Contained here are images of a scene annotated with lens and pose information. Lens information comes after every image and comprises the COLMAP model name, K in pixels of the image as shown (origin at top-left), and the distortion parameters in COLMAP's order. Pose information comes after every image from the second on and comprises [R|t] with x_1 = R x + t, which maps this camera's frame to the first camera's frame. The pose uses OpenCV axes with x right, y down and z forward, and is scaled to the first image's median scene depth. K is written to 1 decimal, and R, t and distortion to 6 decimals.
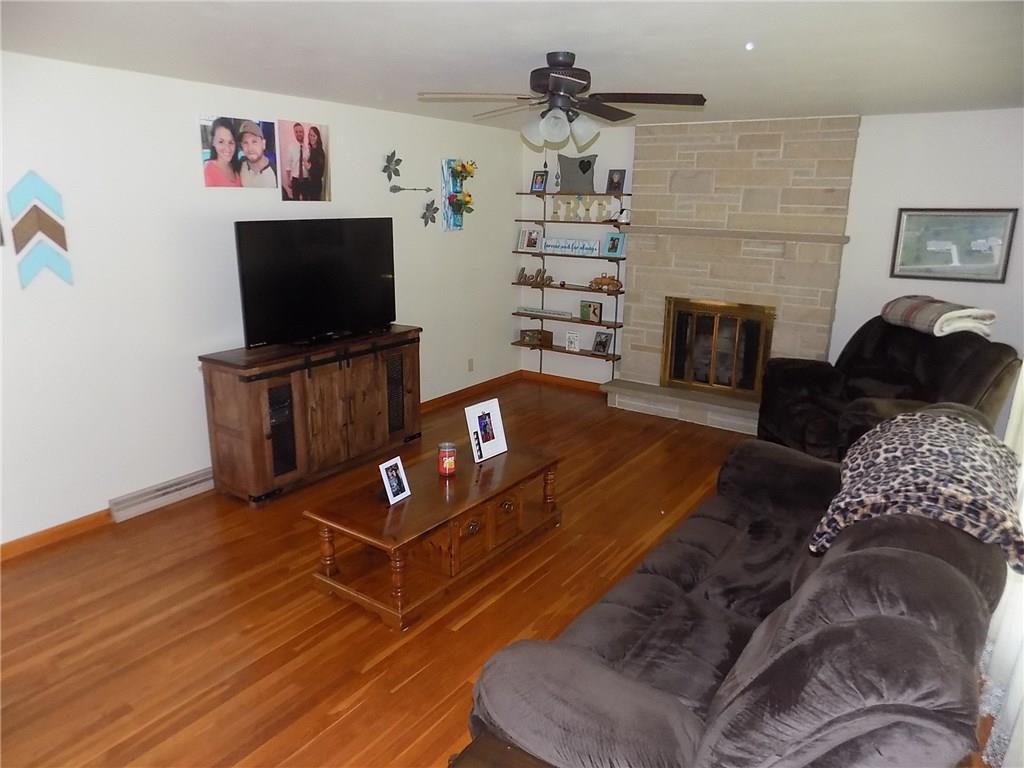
lens RADIAL K [[692.0, 0, 503.4], [0, 692.0, 385.3], [0, 0, 1]] dist [-0.045645, 0.037143]
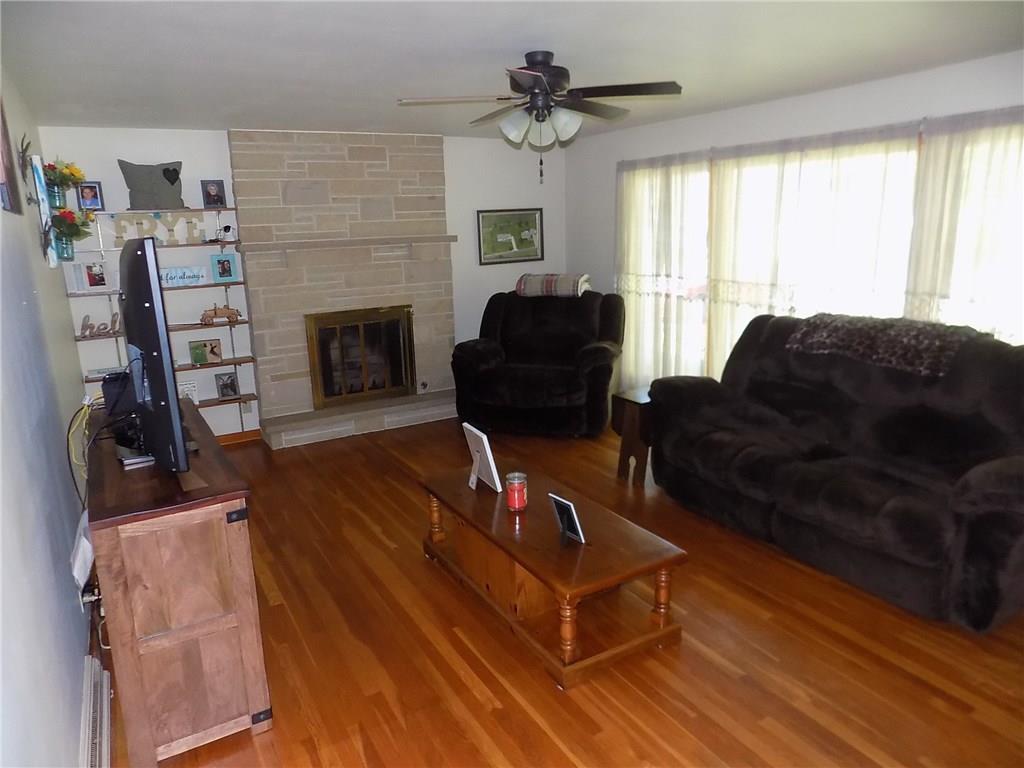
lens RADIAL K [[692.0, 0, 505.7], [0, 692.0, 384.6], [0, 0, 1]] dist [-0.045645, 0.037143]
pose [[0.426262, -0.236709, 0.873080, -0.509030], [0.274260, 0.953546, 0.124623, -0.084283], [-0.862022, 0.186328, 0.471380, 0.359824]]
